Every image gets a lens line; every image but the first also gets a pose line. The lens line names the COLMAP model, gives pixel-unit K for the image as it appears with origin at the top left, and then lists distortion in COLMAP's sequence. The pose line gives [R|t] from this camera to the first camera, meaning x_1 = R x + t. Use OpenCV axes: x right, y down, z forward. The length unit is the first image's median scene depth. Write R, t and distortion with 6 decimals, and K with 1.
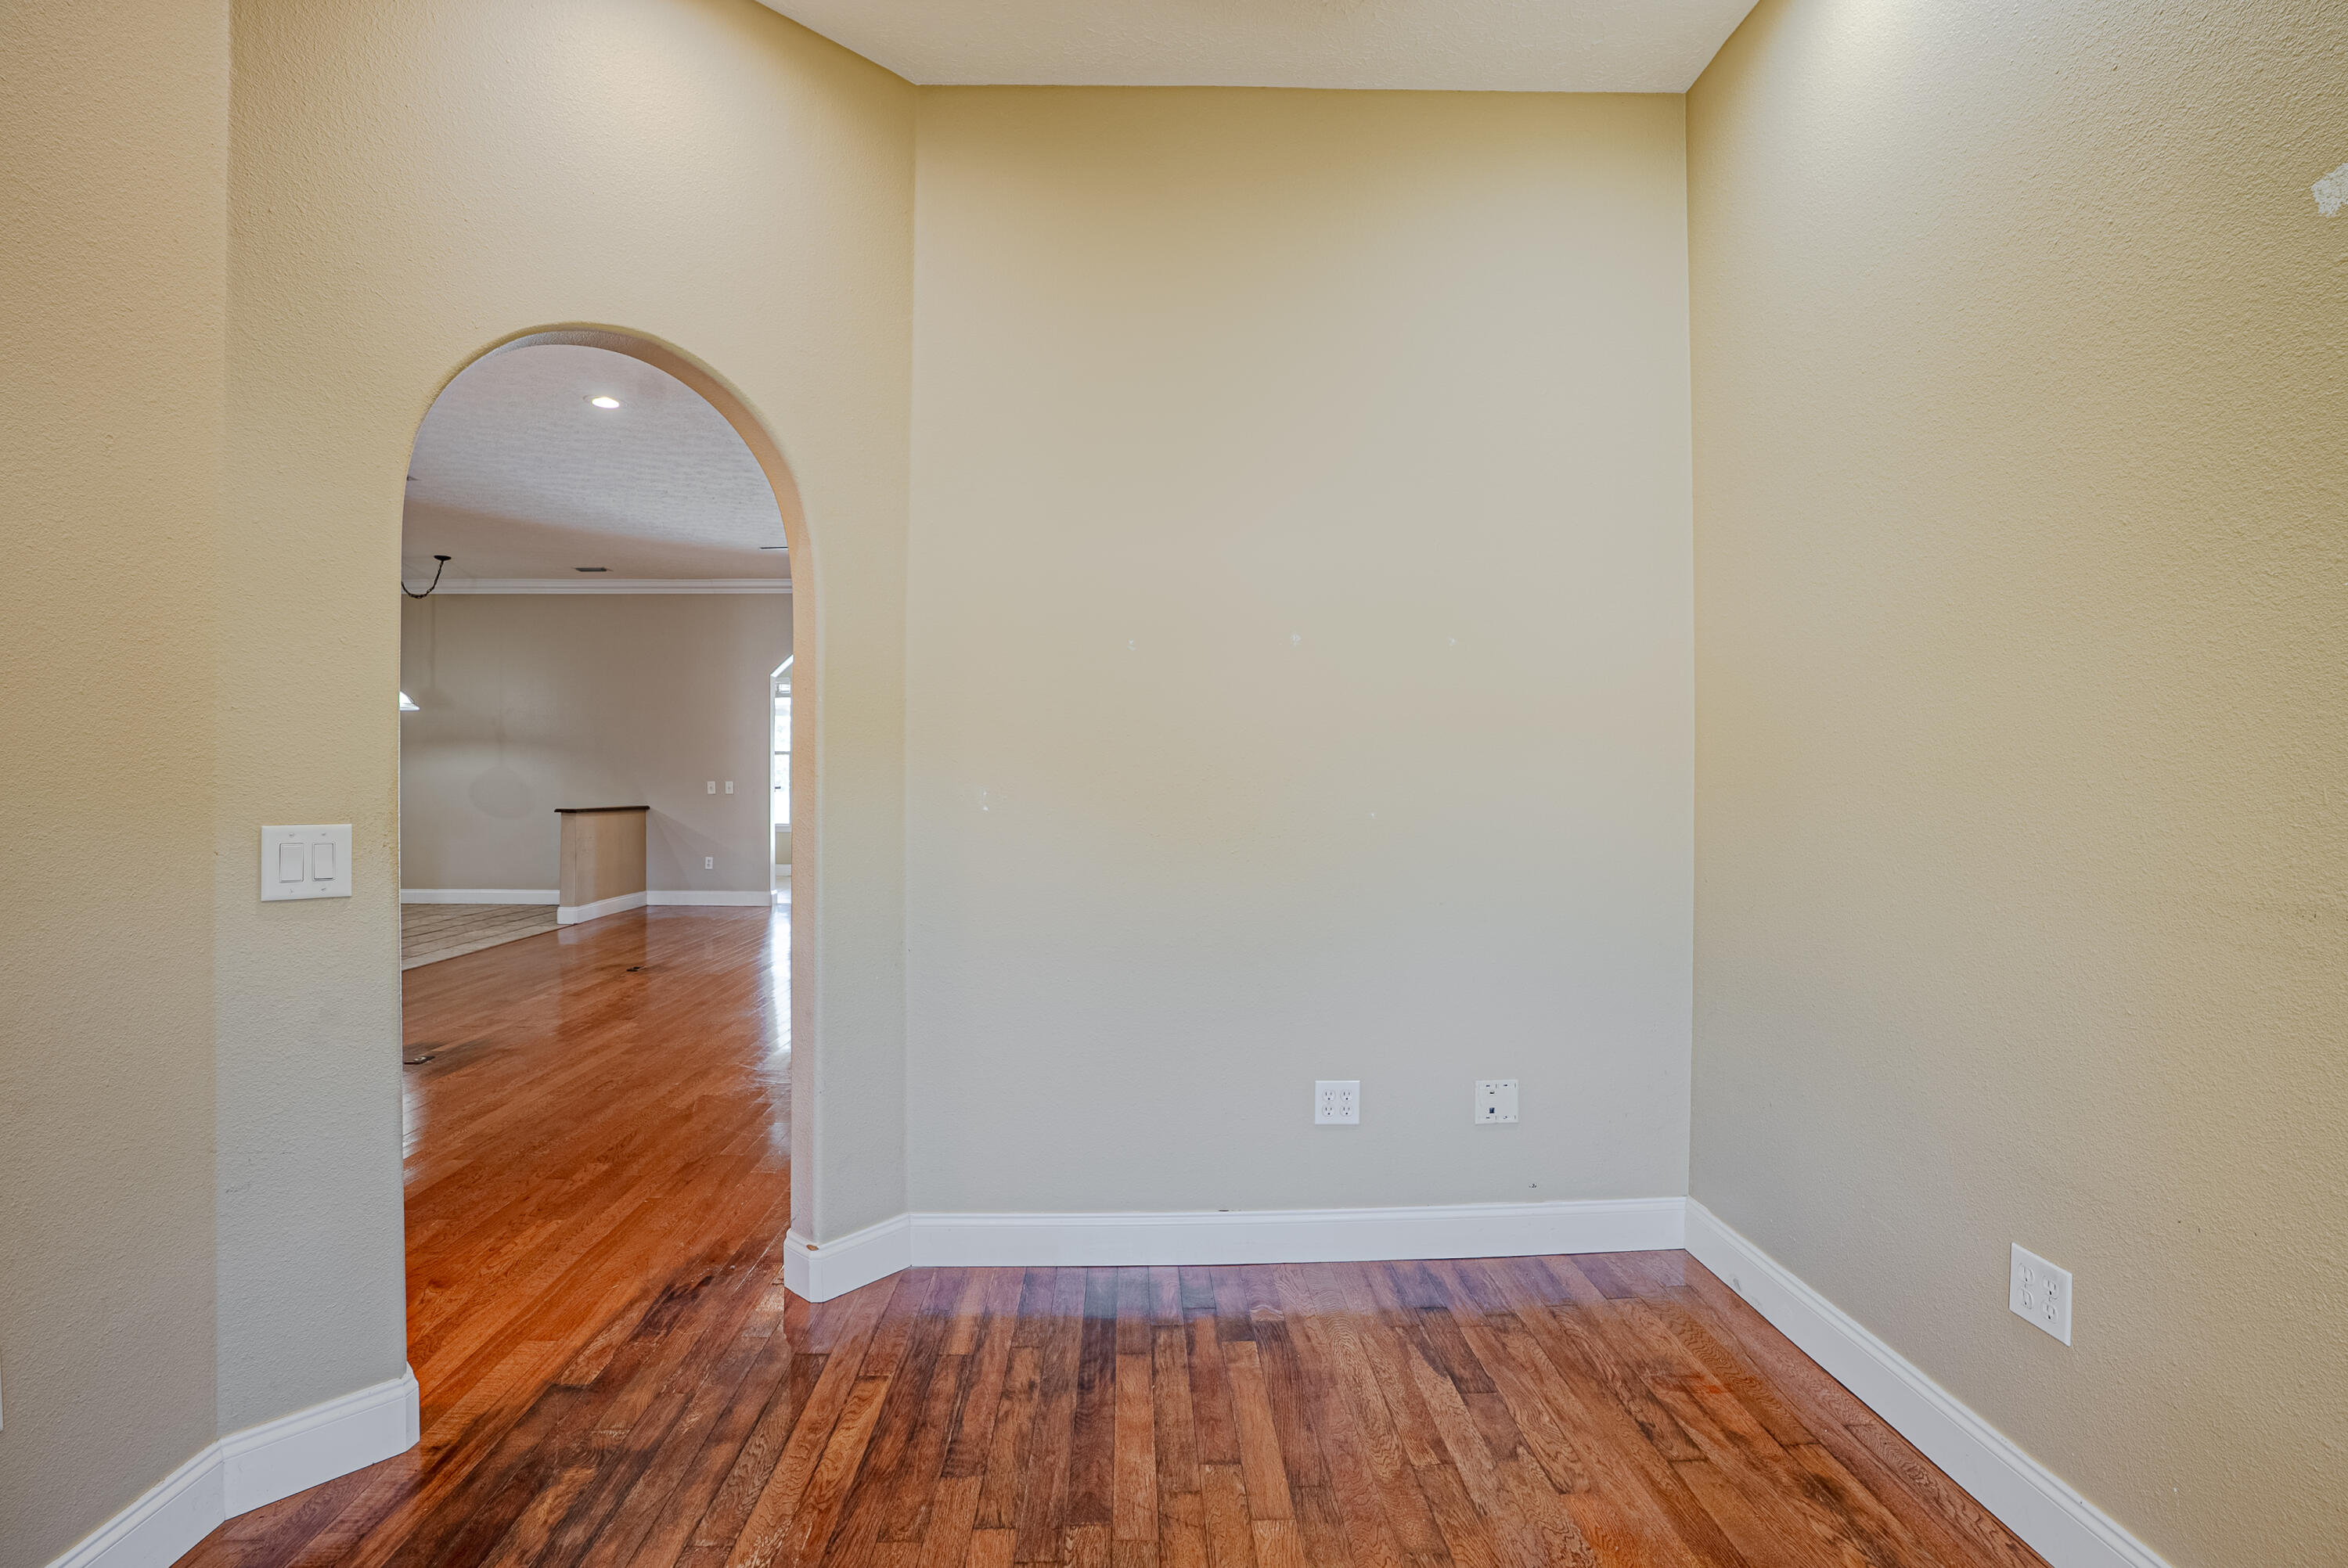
lens RADIAL K [[1098.7, 0, 1170.9], [0, 1098.7, 778.7], [0, 0, 1]] dist [-0.038363, 0.005647]
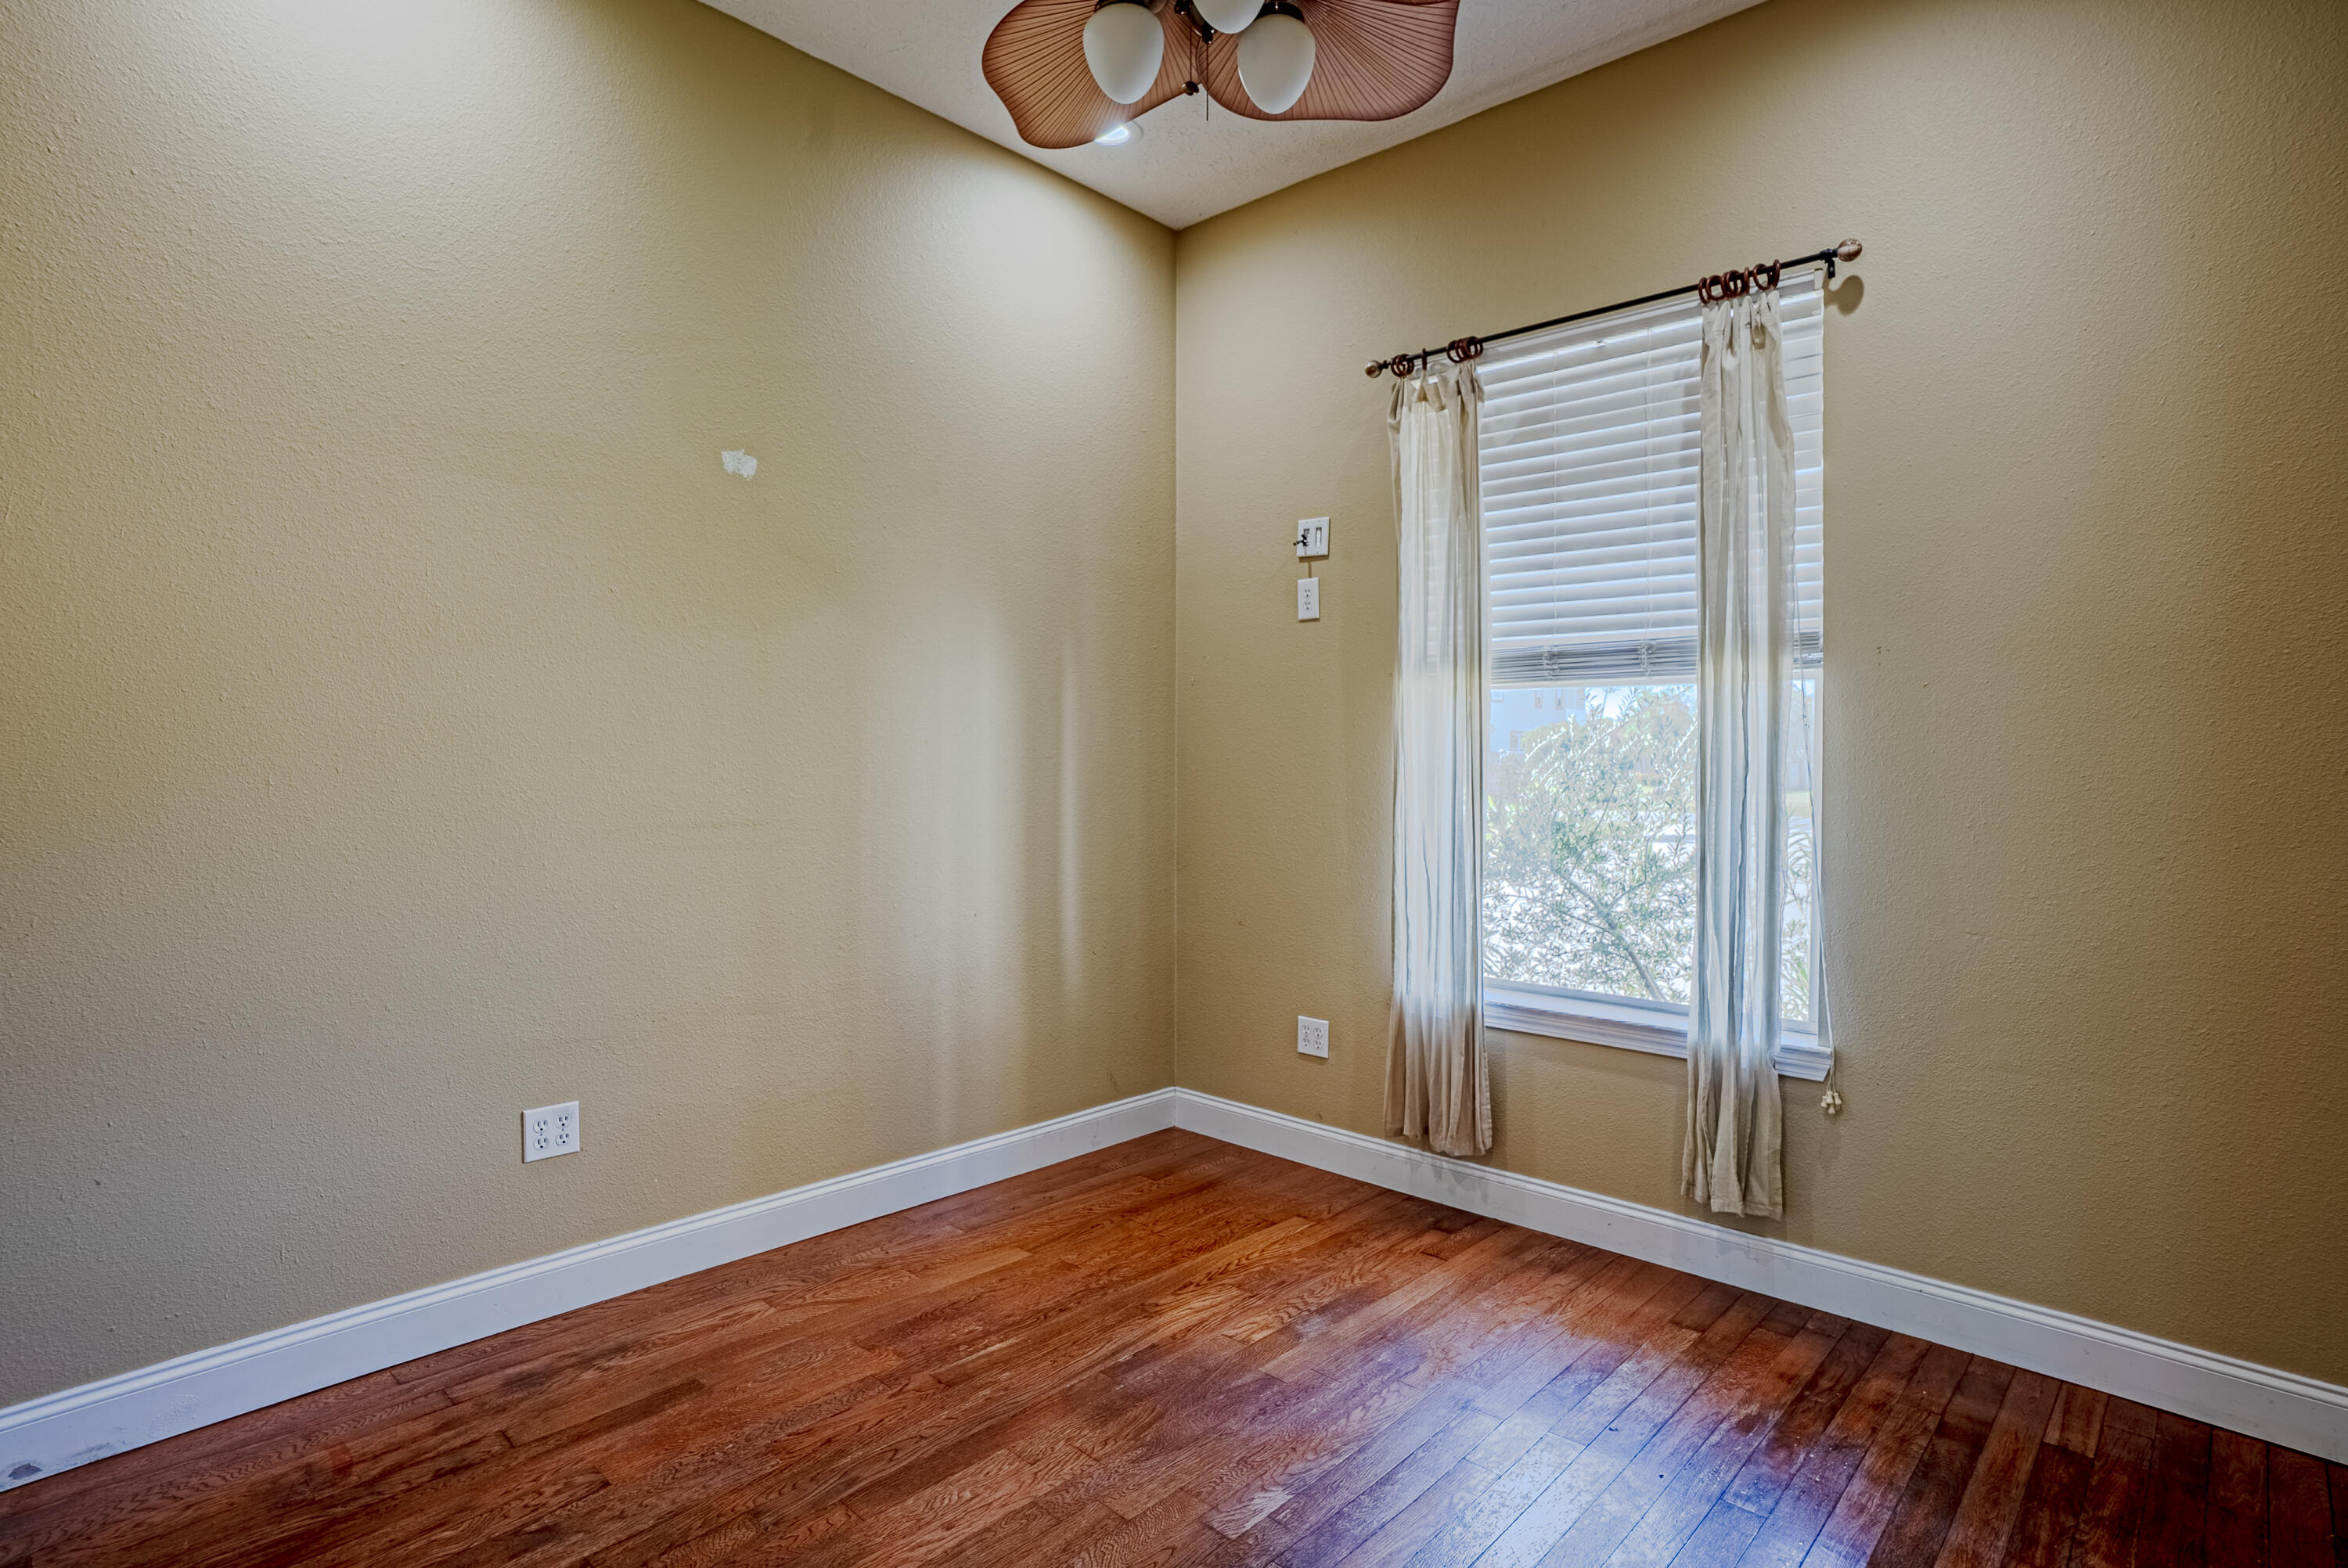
lens RADIAL K [[1206.9, 0, 1173.2], [0, 1206.9, 776.0], [0, 0, 1]] dist [-0.001946, -0.000179]
pose [[-0.720842, -0.013131, 0.692975, -0.751206], [-0.006868, 0.999907, 0.011804, 0.002074], [-0.693066, 0.003749, -0.720865, 1.414802]]
